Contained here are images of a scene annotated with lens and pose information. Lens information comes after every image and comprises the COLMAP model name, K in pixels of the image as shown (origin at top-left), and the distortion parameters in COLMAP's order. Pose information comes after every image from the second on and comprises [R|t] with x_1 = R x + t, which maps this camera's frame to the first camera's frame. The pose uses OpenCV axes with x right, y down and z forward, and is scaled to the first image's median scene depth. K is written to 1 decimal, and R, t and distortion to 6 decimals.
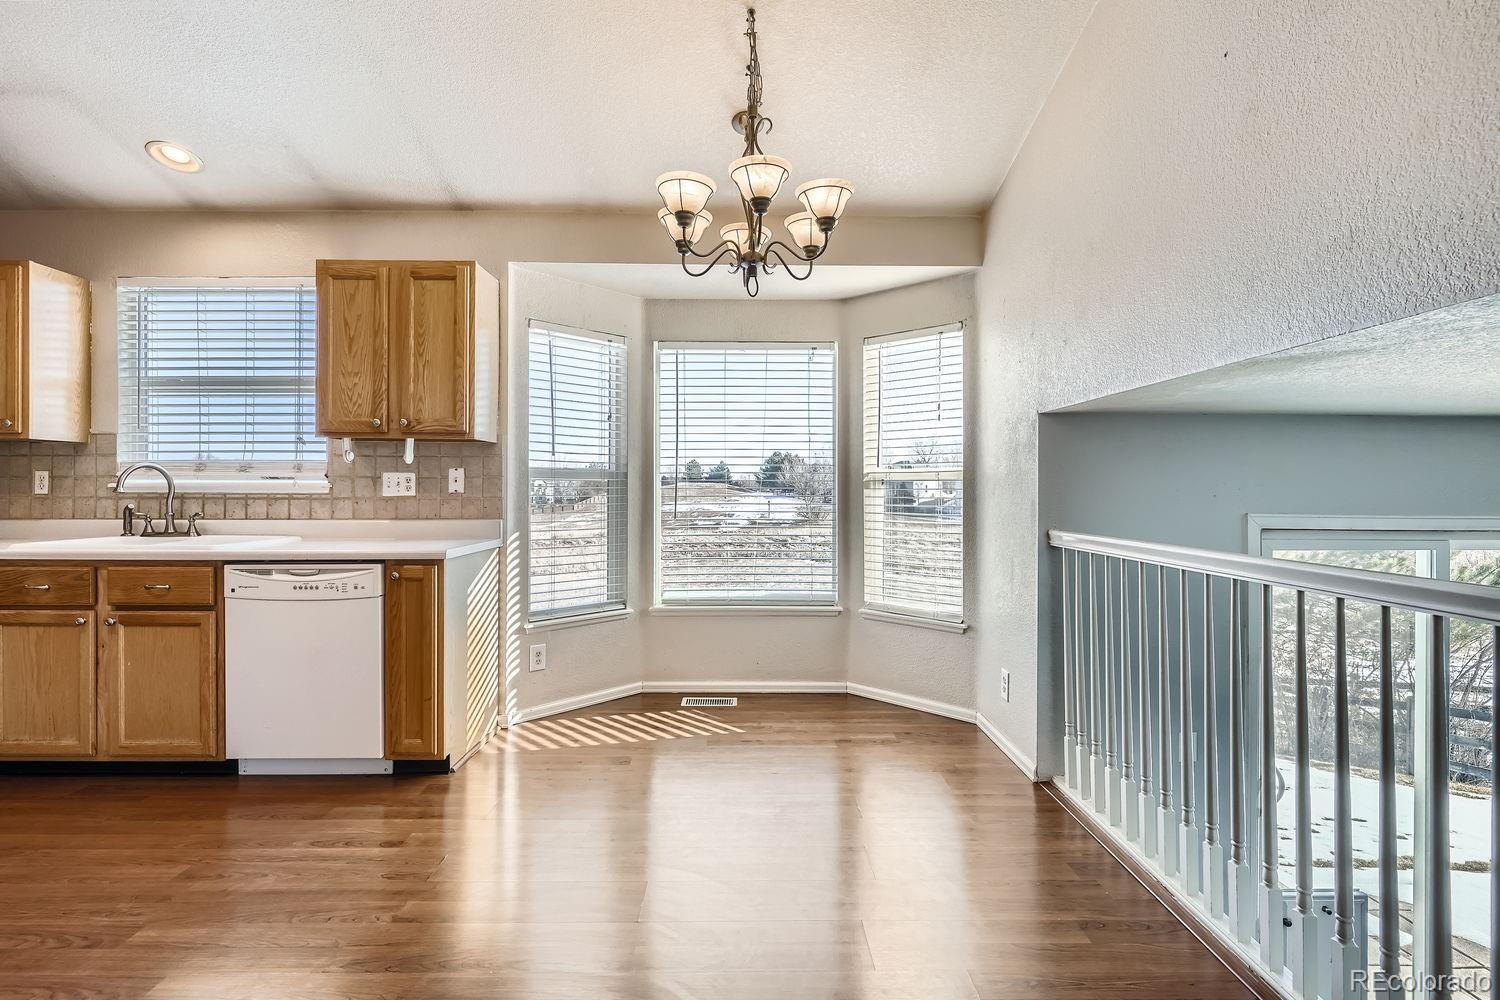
lens RADIAL K [[725.9, 0, 749.1], [0, 725.9, 490.9], [0, 0, 1]] dist [-0.002214, 0.000600]
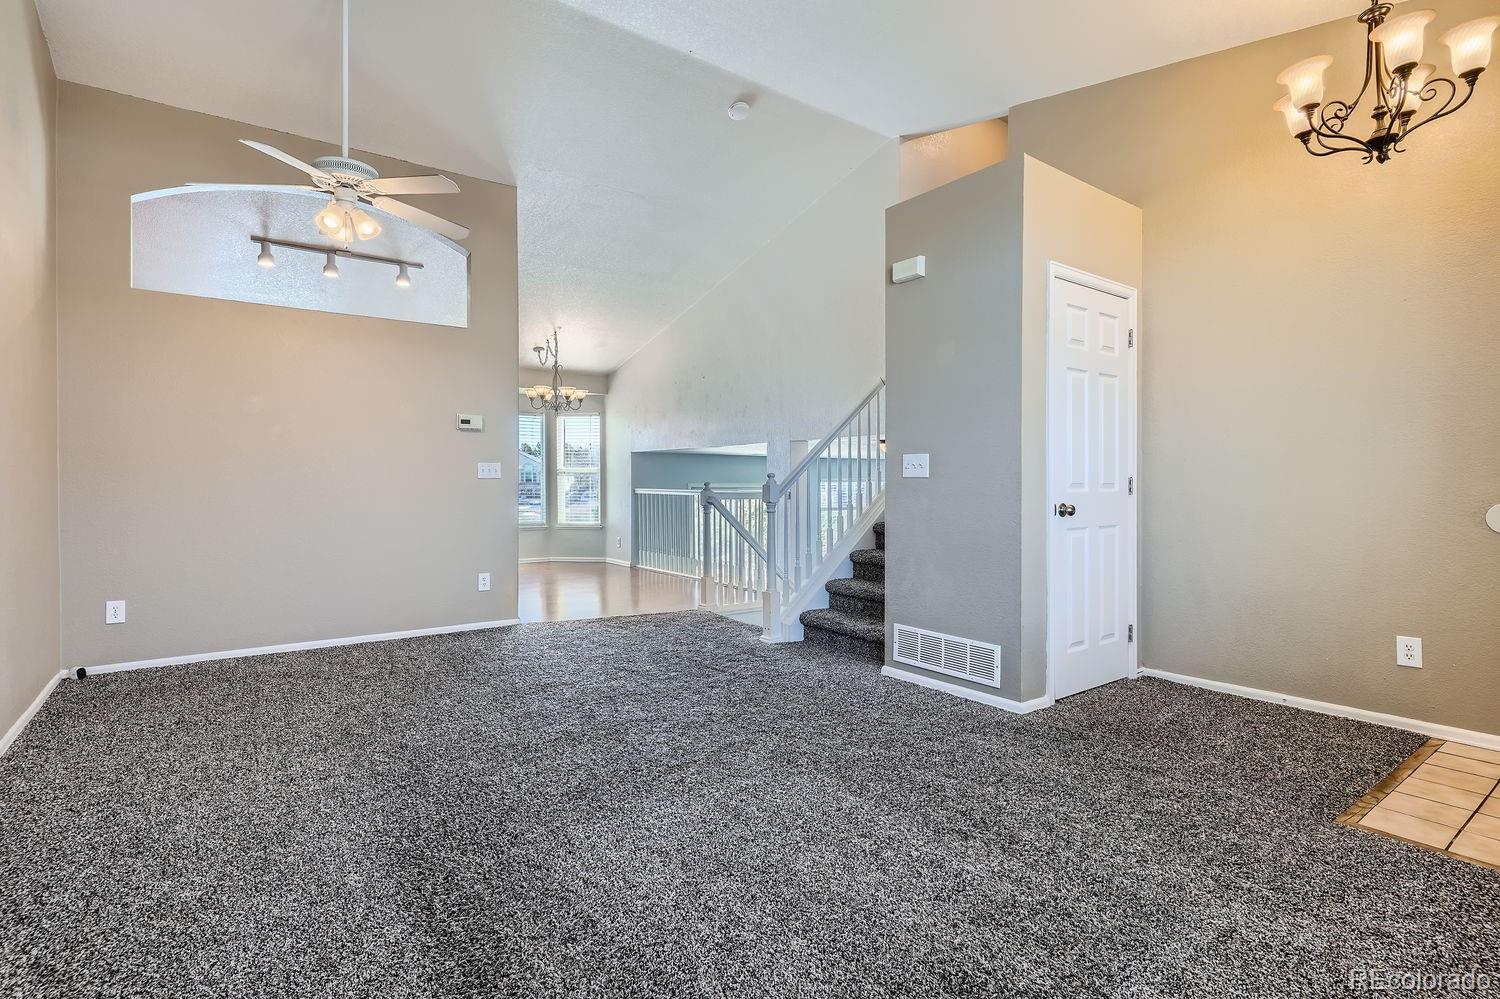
lens RADIAL K [[723.1, 0, 742.2], [0, 723.1, 505.4], [0, 0, 1]] dist [0.002844, 0.000426]
pose [[0.811352, -0.021853, 0.584149, -0.906279], [0.000971, 0.999350, 0.036036, 0.012391], [-0.584557, -0.028670, 0.810846, -1.583080]]
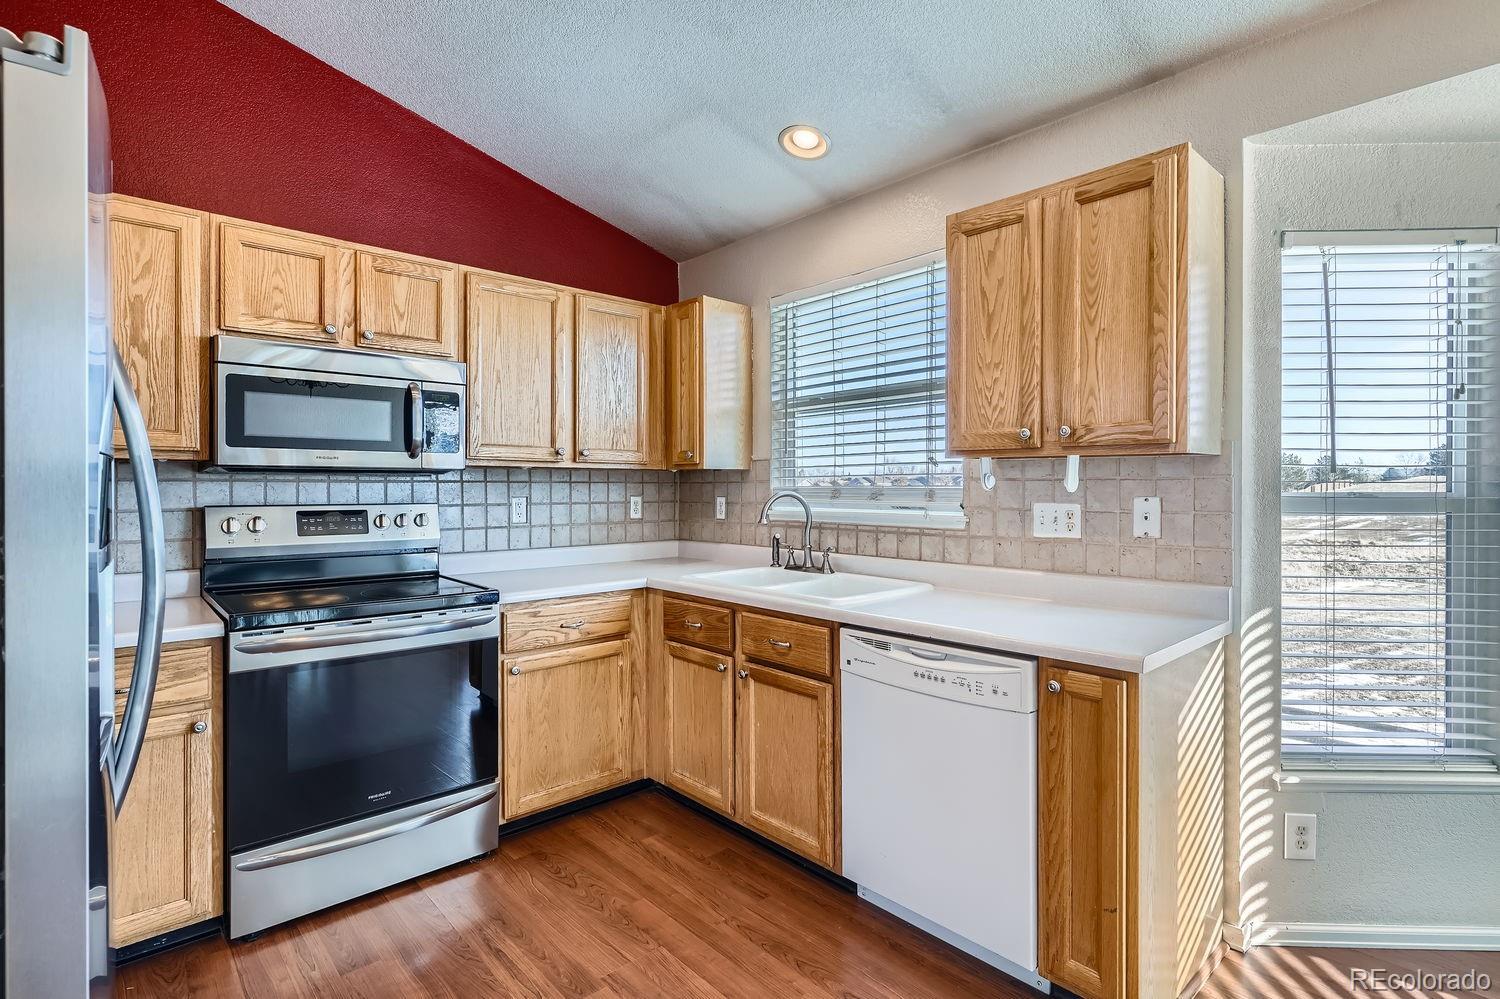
lens RADIAL K [[725.9, 0, 749.1], [0, 725.9, 490.4], [0, 0, 1]] dist [-0.002214, 0.000600]
pose [[0.669336, 0.000487, -0.742960, -0.175222], [0.002463, 0.999993, 0.002874, -0.041816], [0.742956, -0.003753, 0.669330, 0.340781]]
